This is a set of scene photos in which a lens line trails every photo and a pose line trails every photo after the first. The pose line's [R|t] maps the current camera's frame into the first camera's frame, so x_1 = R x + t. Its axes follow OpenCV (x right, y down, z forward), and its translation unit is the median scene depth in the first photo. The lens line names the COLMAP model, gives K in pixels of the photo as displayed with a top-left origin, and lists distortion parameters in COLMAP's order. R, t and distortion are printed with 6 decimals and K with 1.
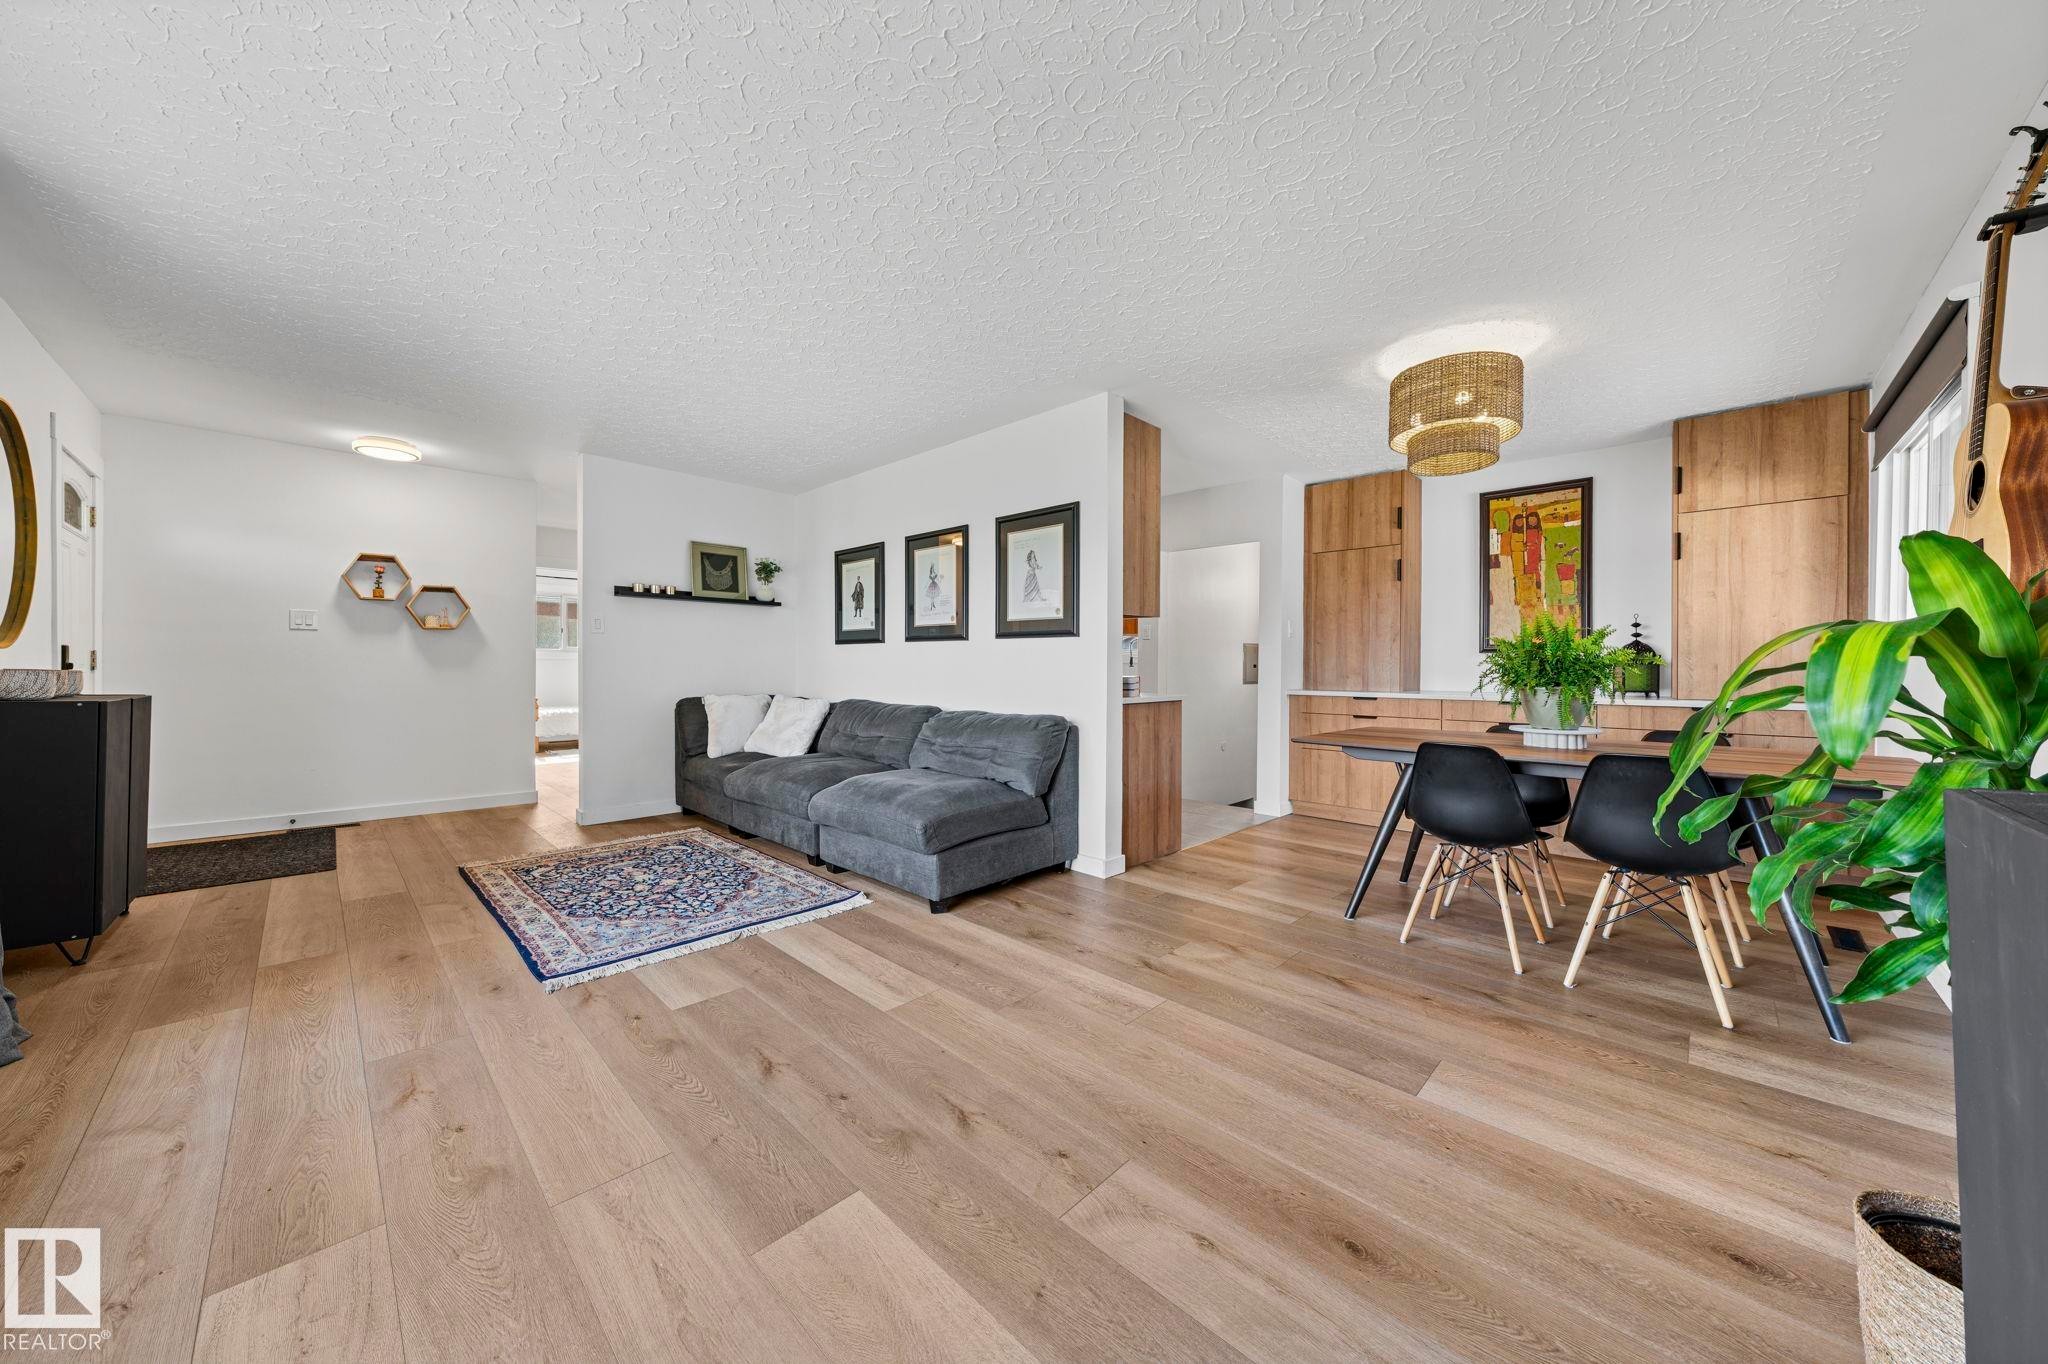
lens RADIAL K [[701.6, 0, 1024.5], [0, 701.6, 669.0], [0, 0, 1]] dist [-0.000744, -0.000059]
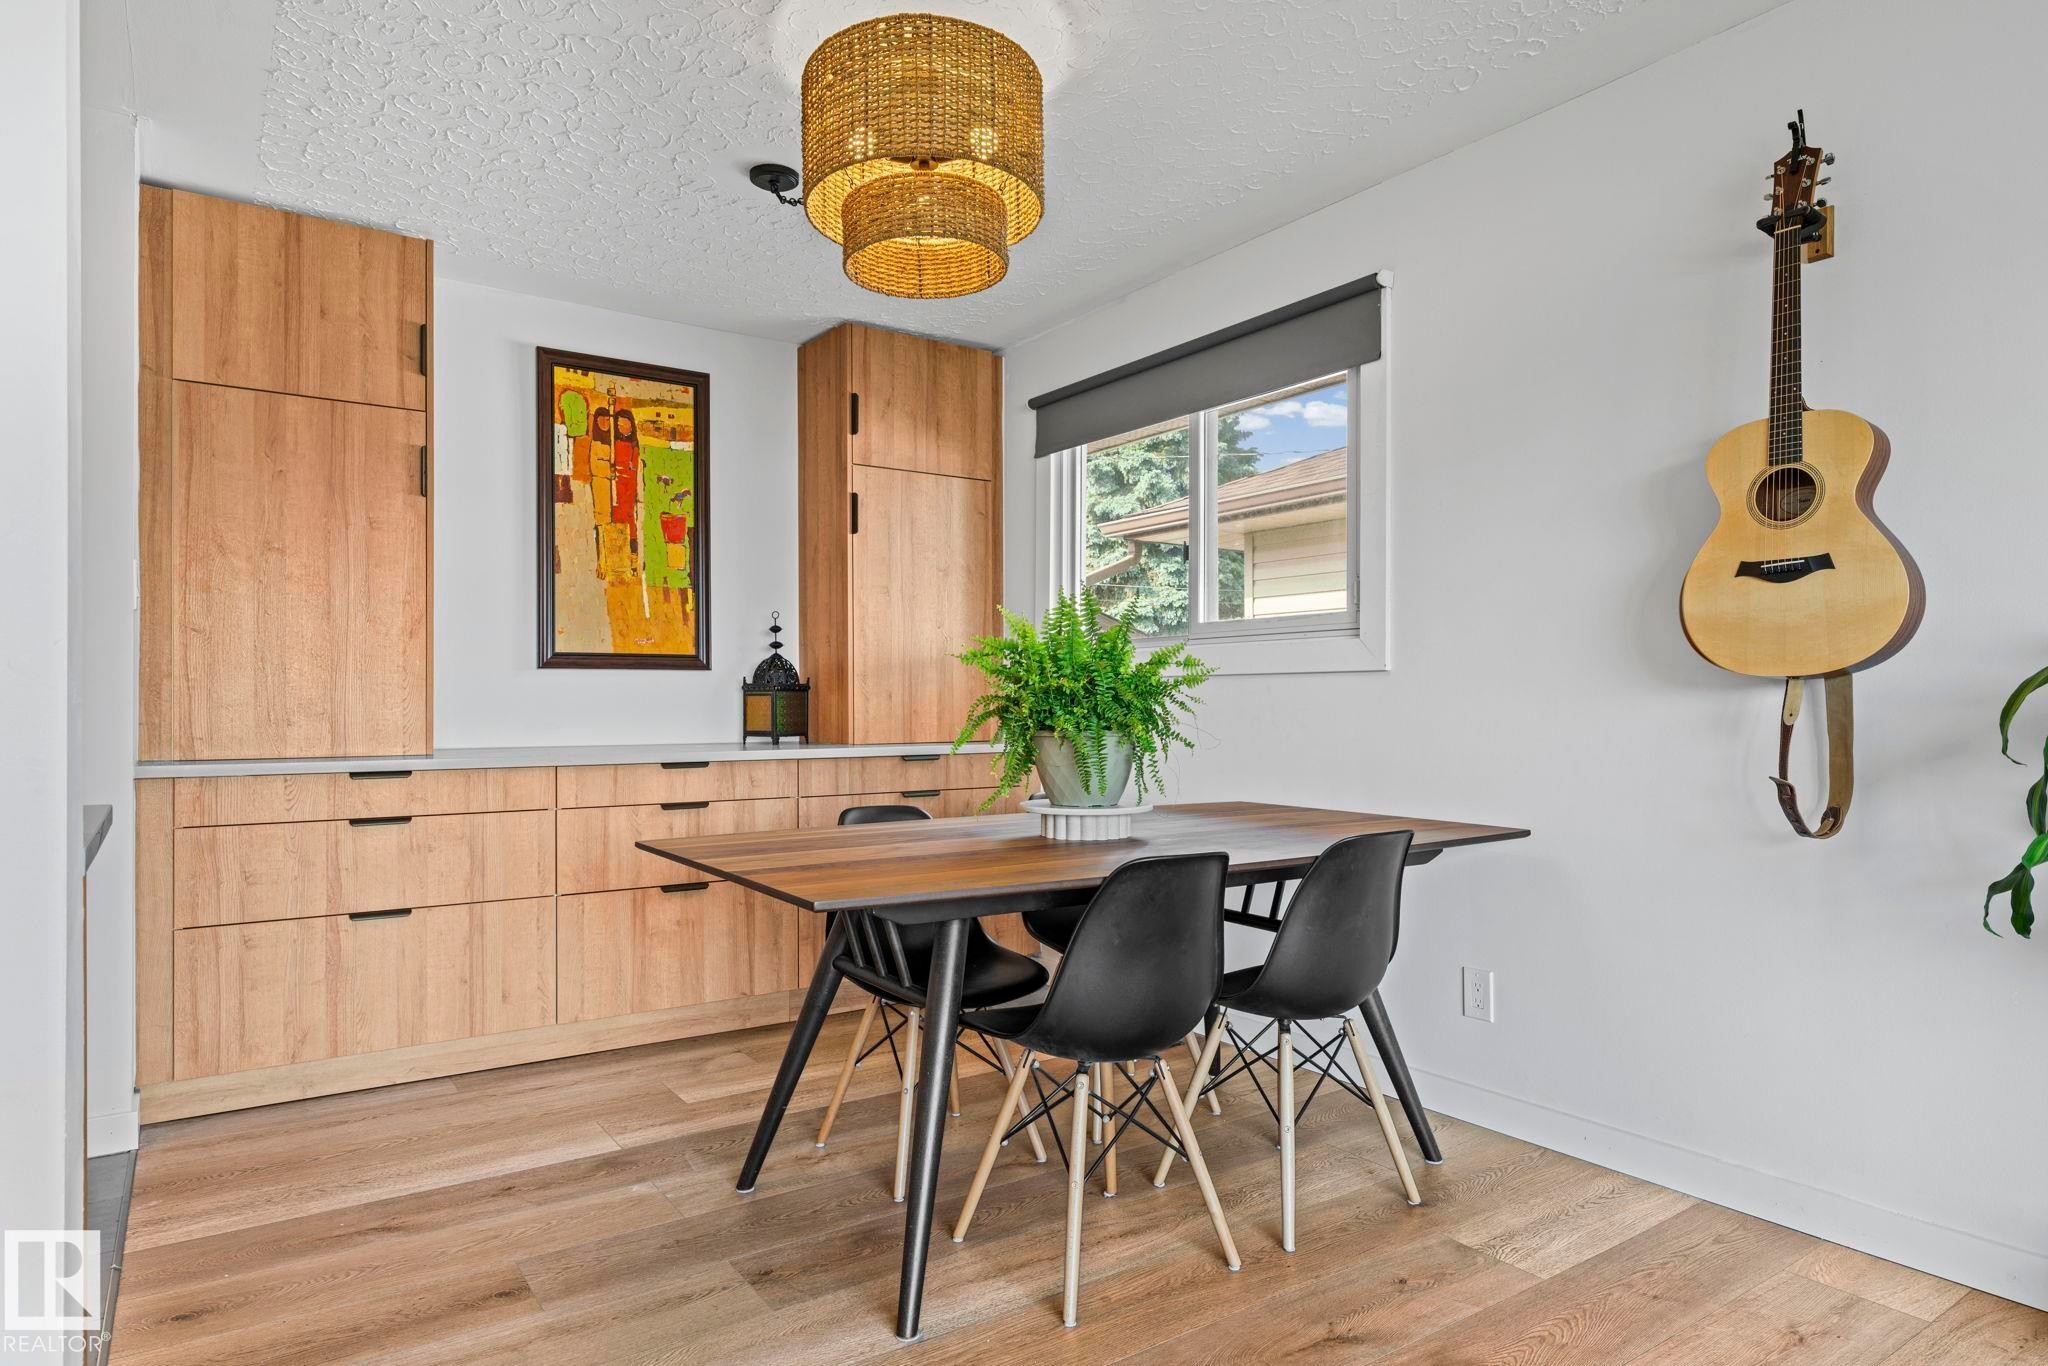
lens RADIAL K [[1182.9, 0, 1002.9], [0, 1182.9, 702.9], [0, 0, 1]] dist [0.000933, 0.000347]
pose [[0.197987, -0.005141, 0.980191, -0.142348], [0.004613, 0.999980, 0.004313, -0.000336], [-0.980194, 0.003668, 0.198006, 0.676388]]
